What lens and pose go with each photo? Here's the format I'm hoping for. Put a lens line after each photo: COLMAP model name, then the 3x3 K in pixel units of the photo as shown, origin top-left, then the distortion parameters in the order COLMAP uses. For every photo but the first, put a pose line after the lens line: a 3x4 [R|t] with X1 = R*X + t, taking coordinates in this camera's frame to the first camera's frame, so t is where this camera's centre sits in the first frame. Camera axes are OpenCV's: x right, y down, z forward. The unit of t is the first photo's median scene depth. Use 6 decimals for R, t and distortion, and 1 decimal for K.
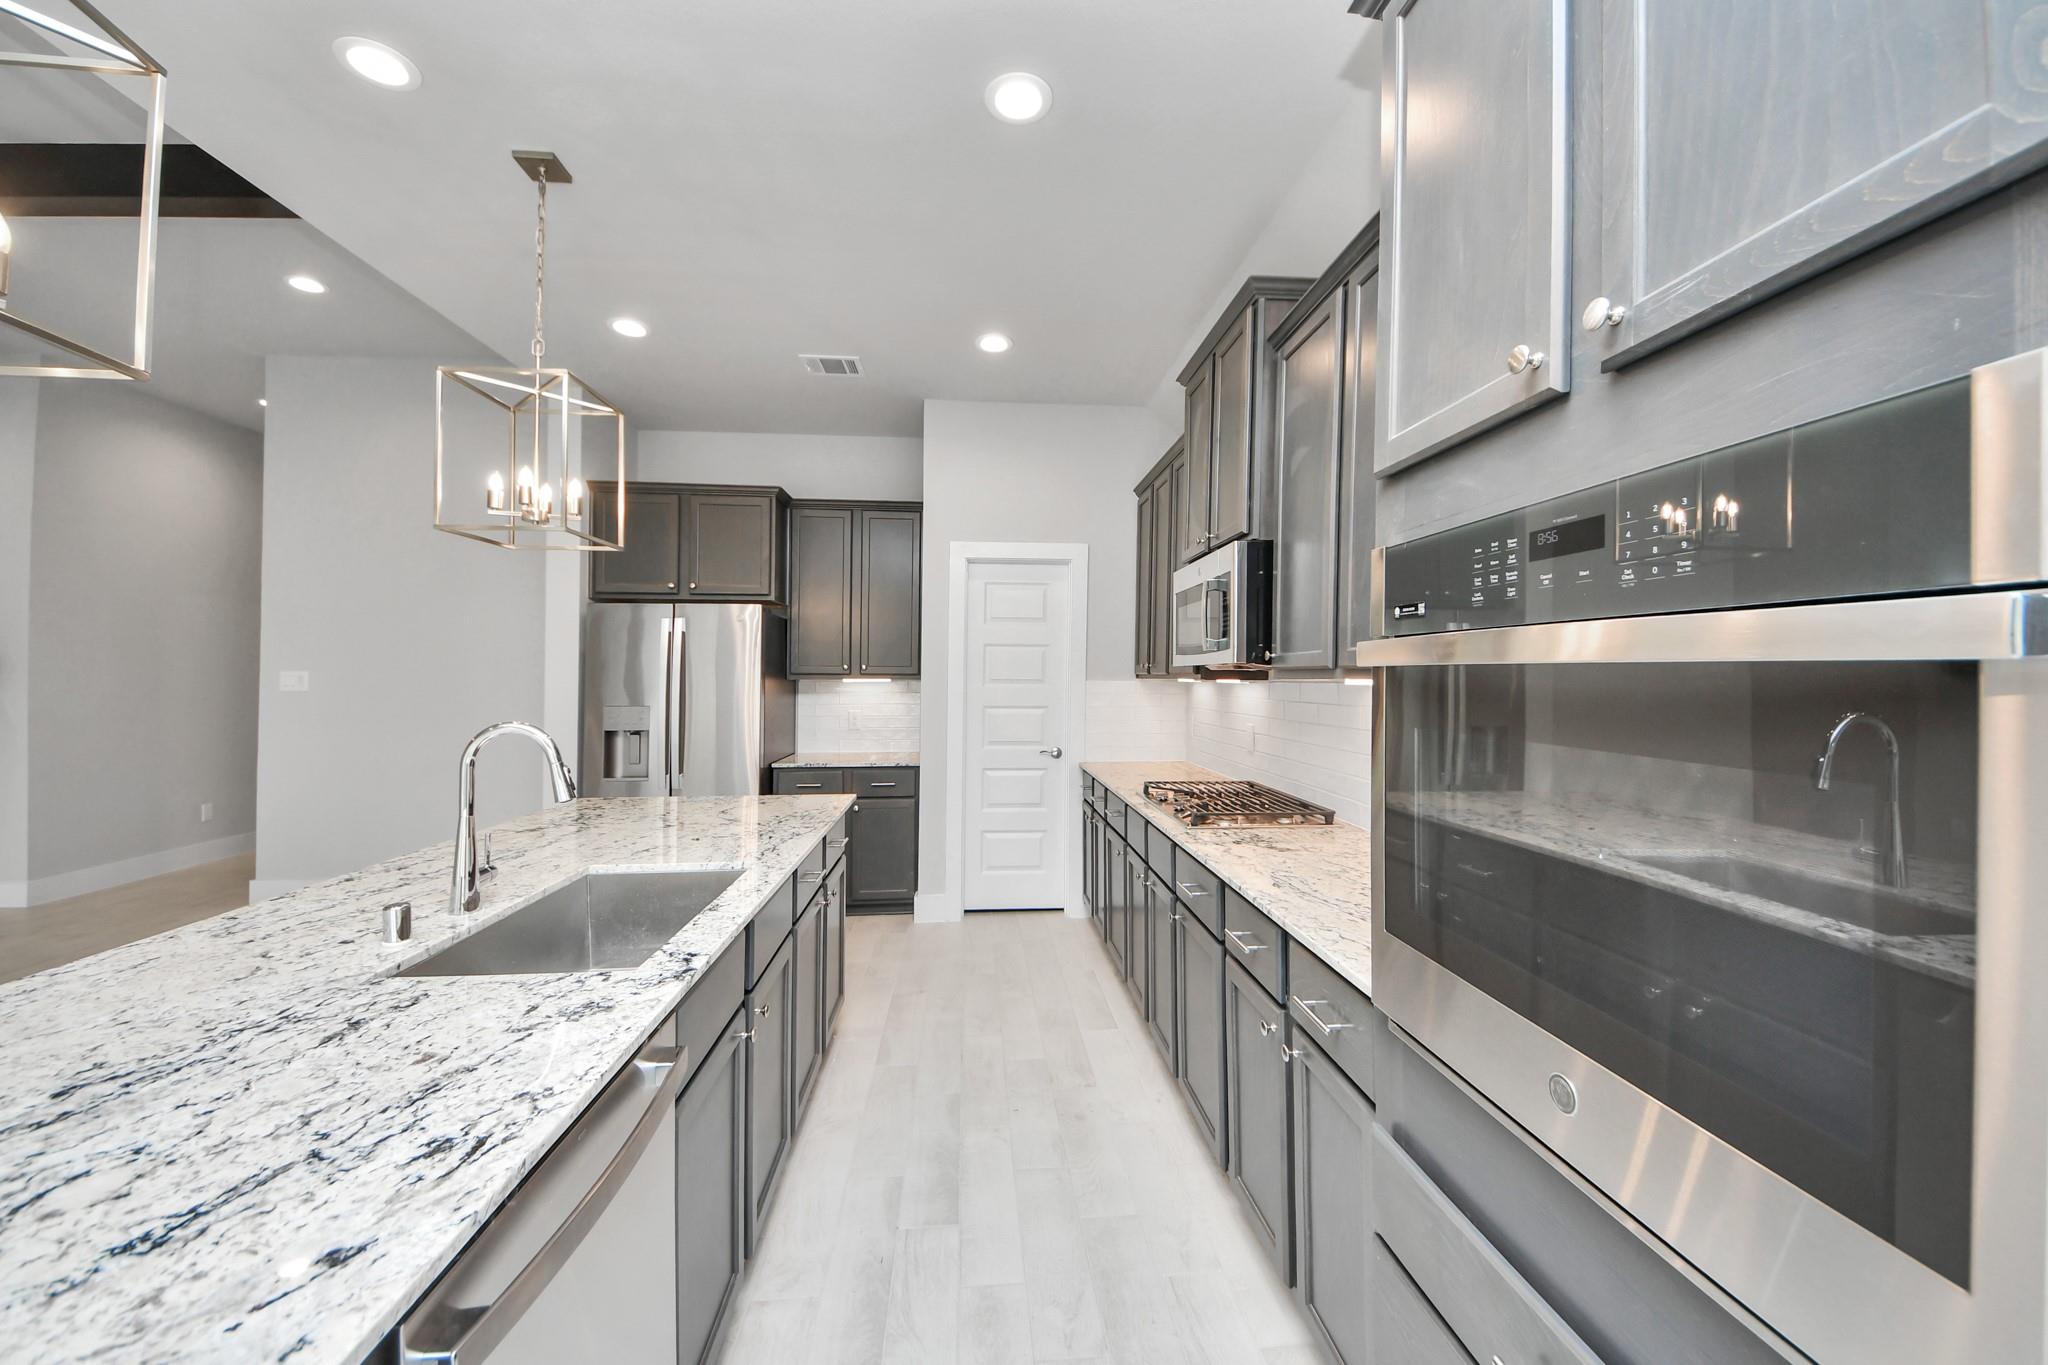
lens RADIAL K [[769.6, 0, 1024.0], [0, 769.6, 682.5], [0, 0, 1]] dist [0.000381, -0.000095]
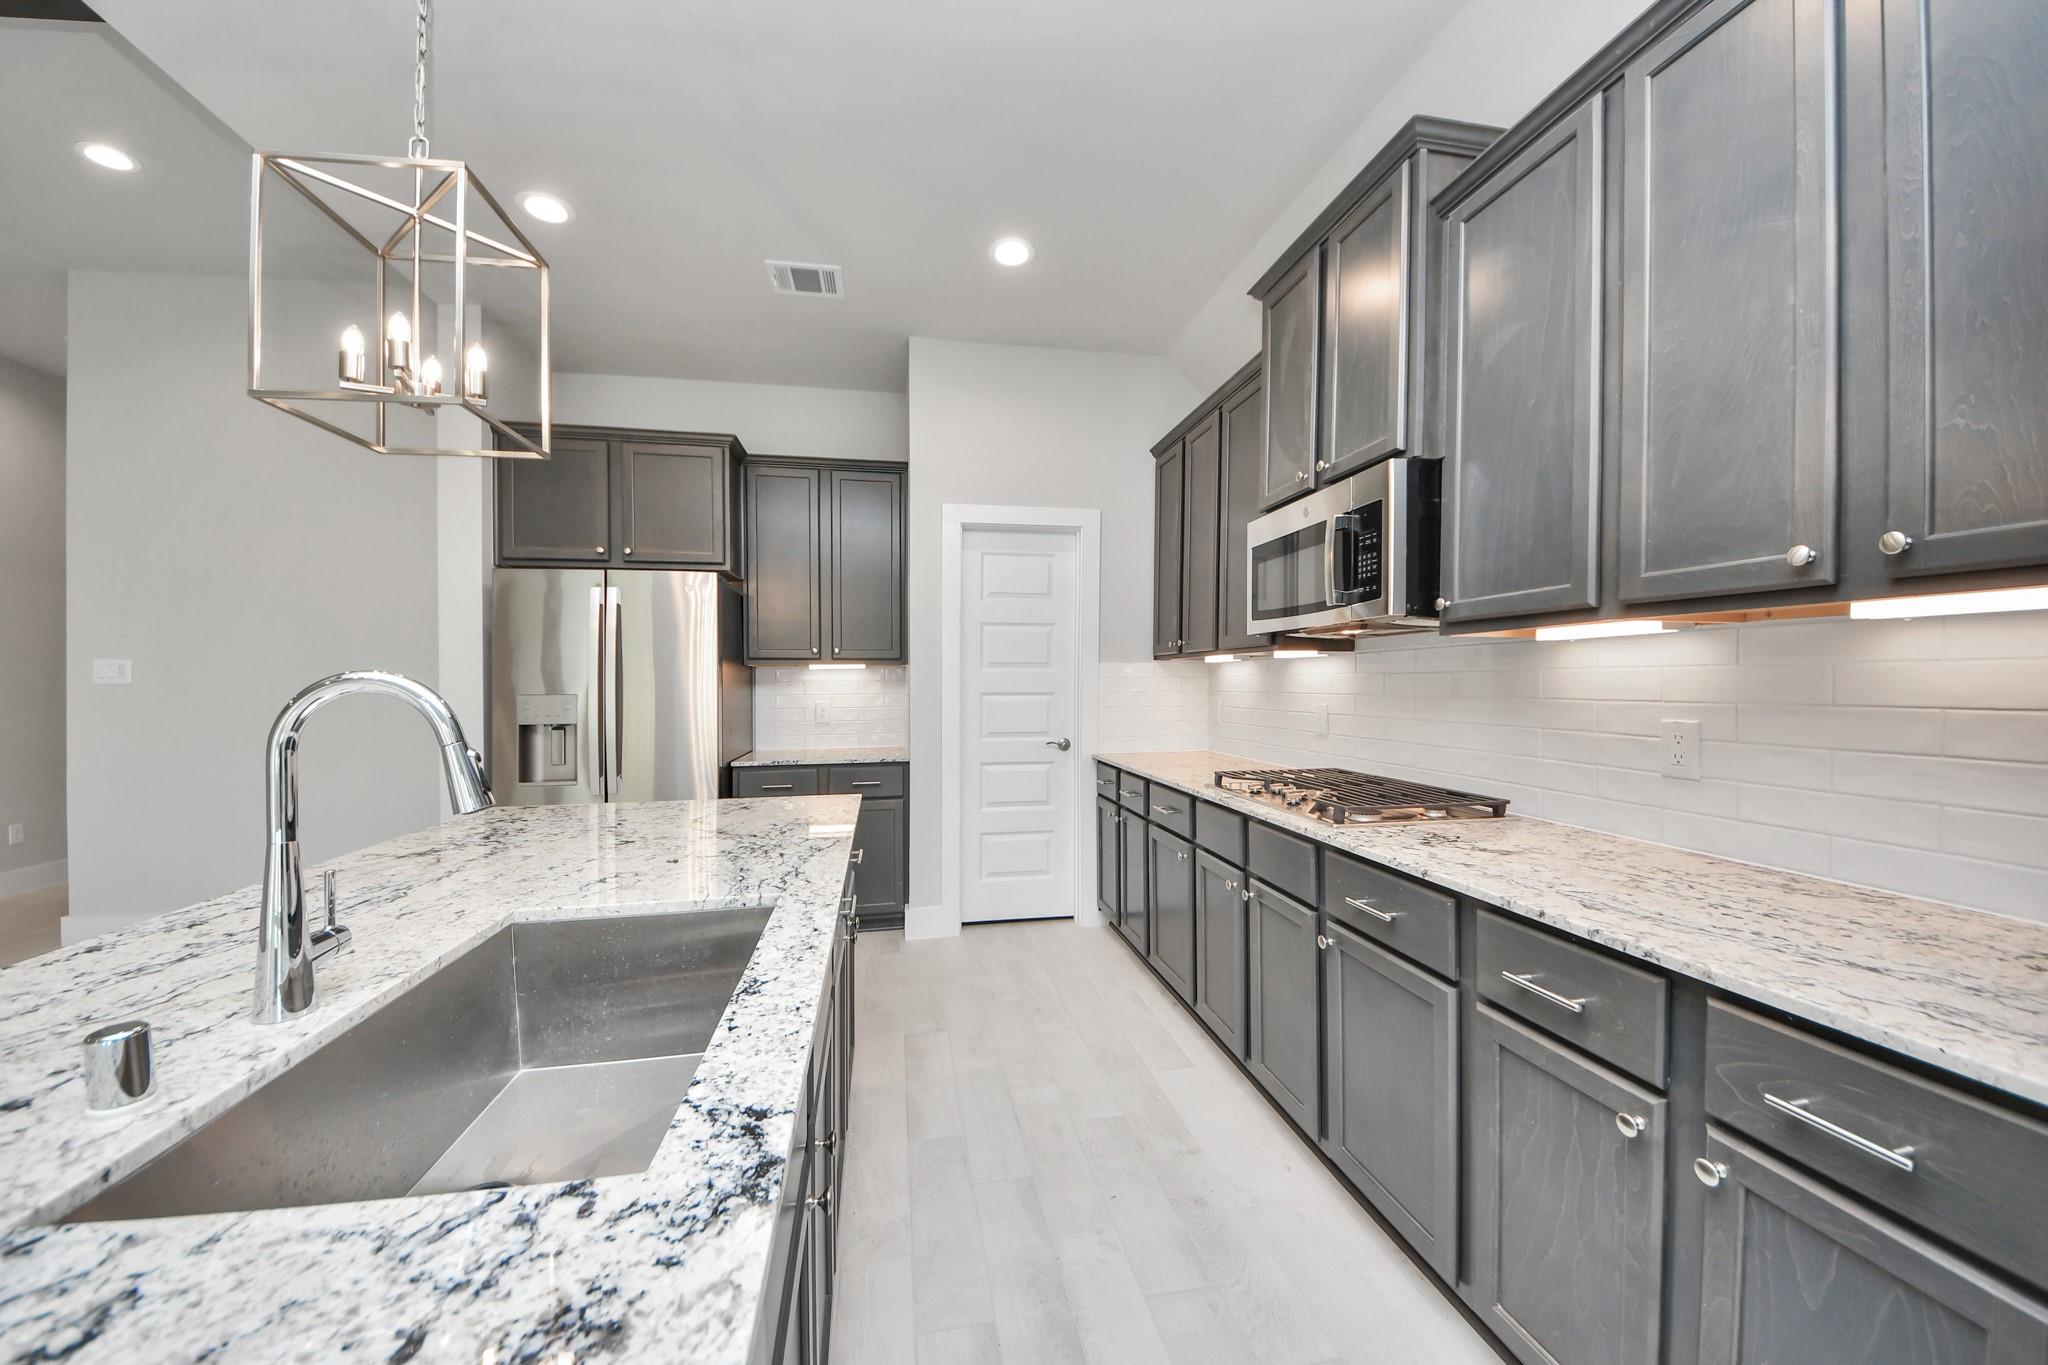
lens RADIAL K [[728.0, 0, 1028.0], [0, 728.0, 702.9], [0, 0, 1]] dist [0.000040, -0.006665]
pose [[0.992651, -0.007445, 0.120785, -0.155390], [0.004984, 0.999774, 0.020661, 0.039665], [-0.120912, -0.019907, 0.992464, 0.257586]]
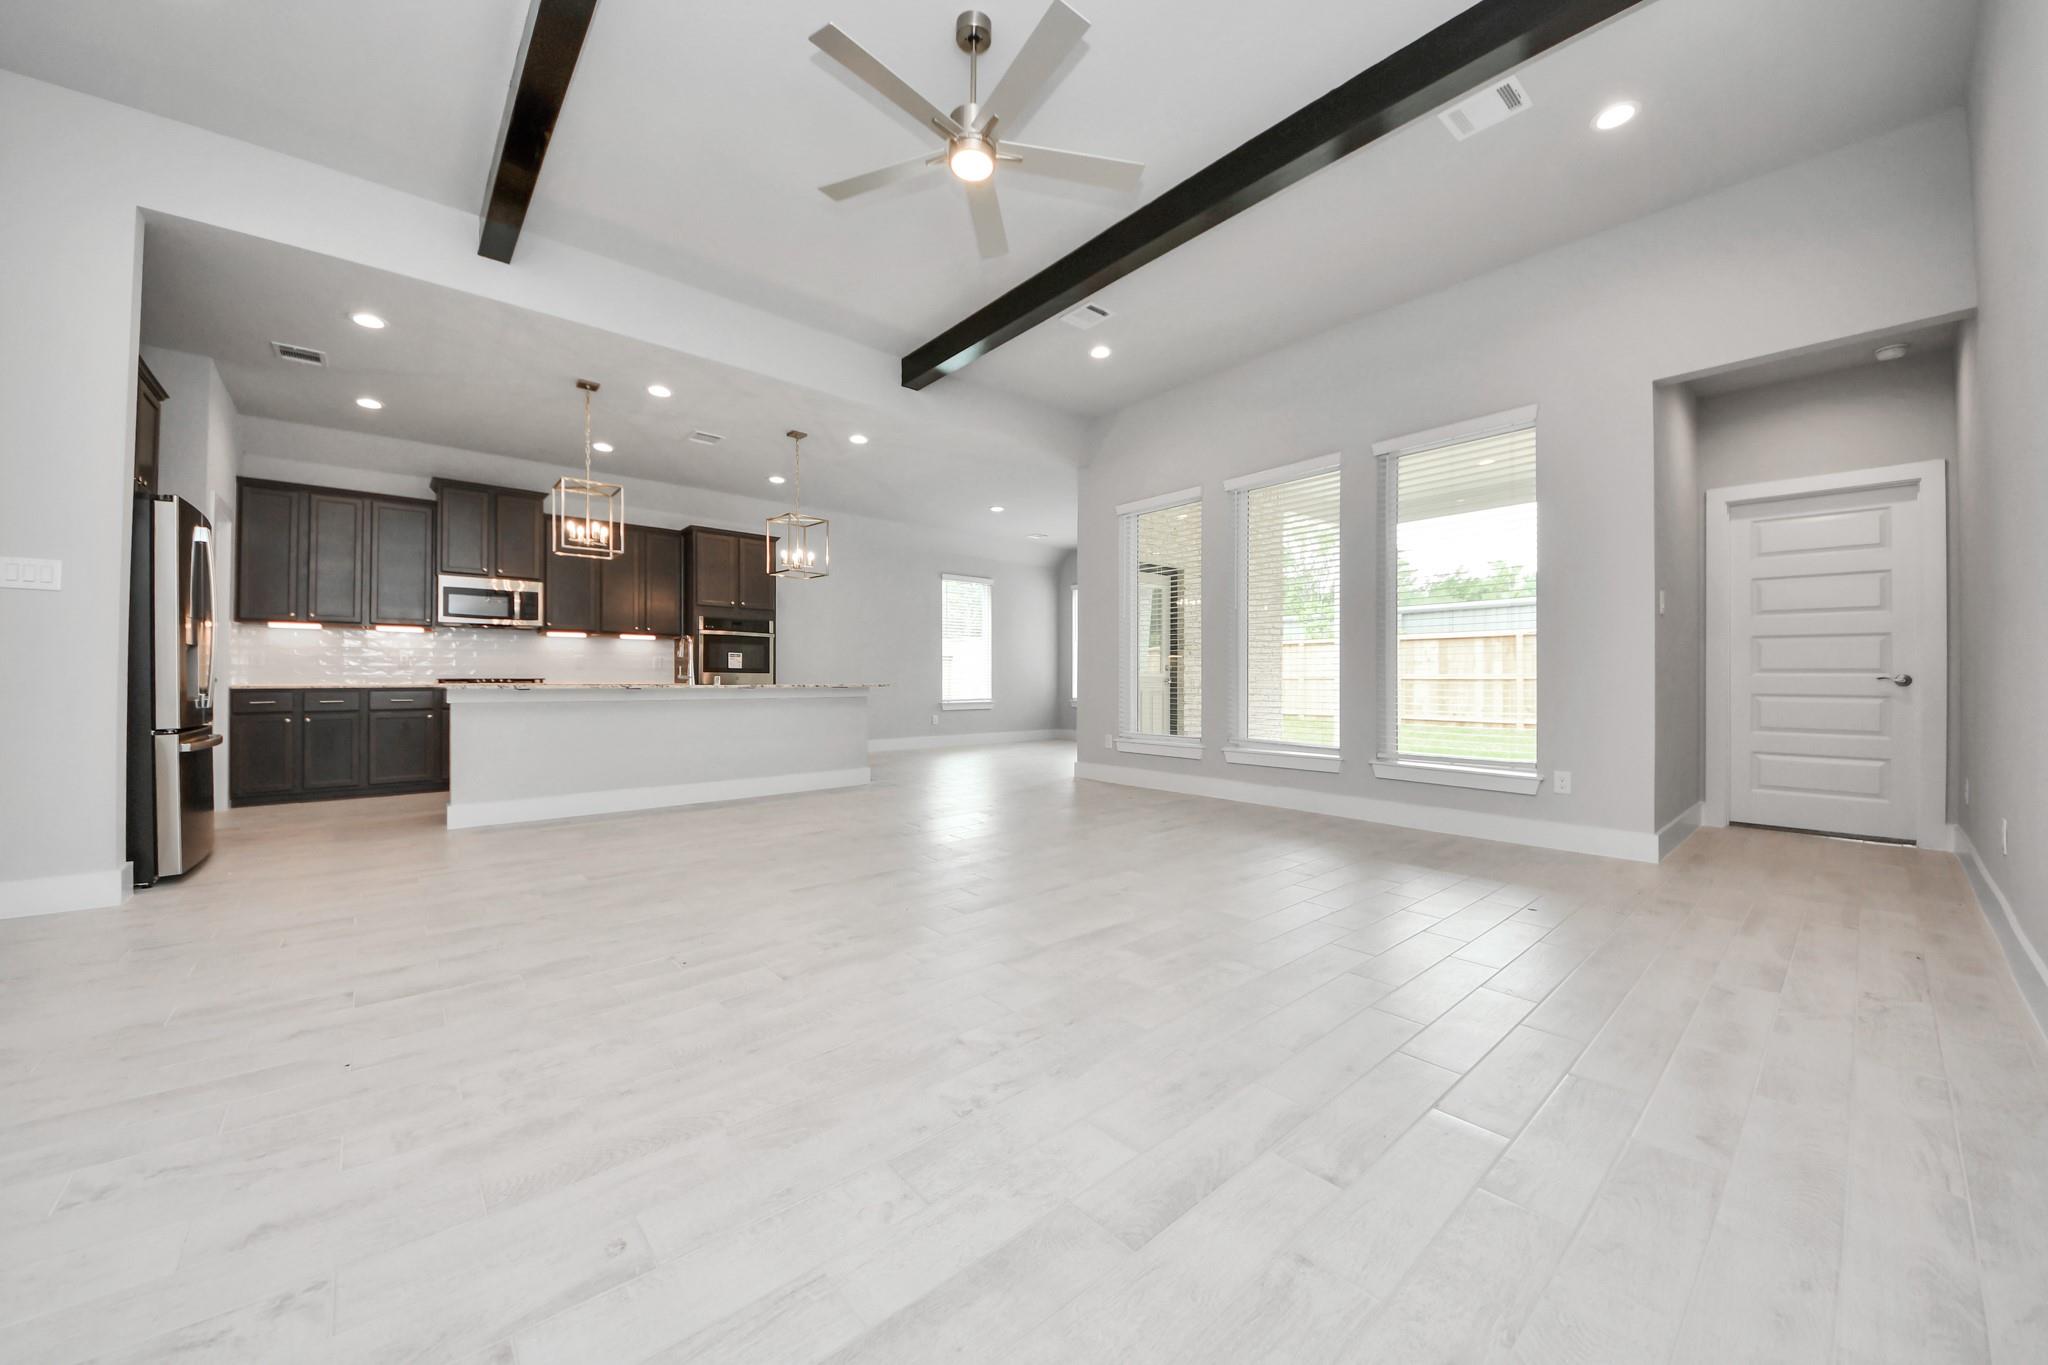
lens RADIAL K [[745.6, 0, 1024.0], [0, 745.6, 682.5], [0, 0, 1]] dist [-0.000049, -0.000335]
pose [[-0.599776, -0.002735, 0.800163, -2.551473], [0.001772, 0.999987, 0.004746, 0.149859], [-0.800166, 0.004264, -0.599764, 1.050732]]
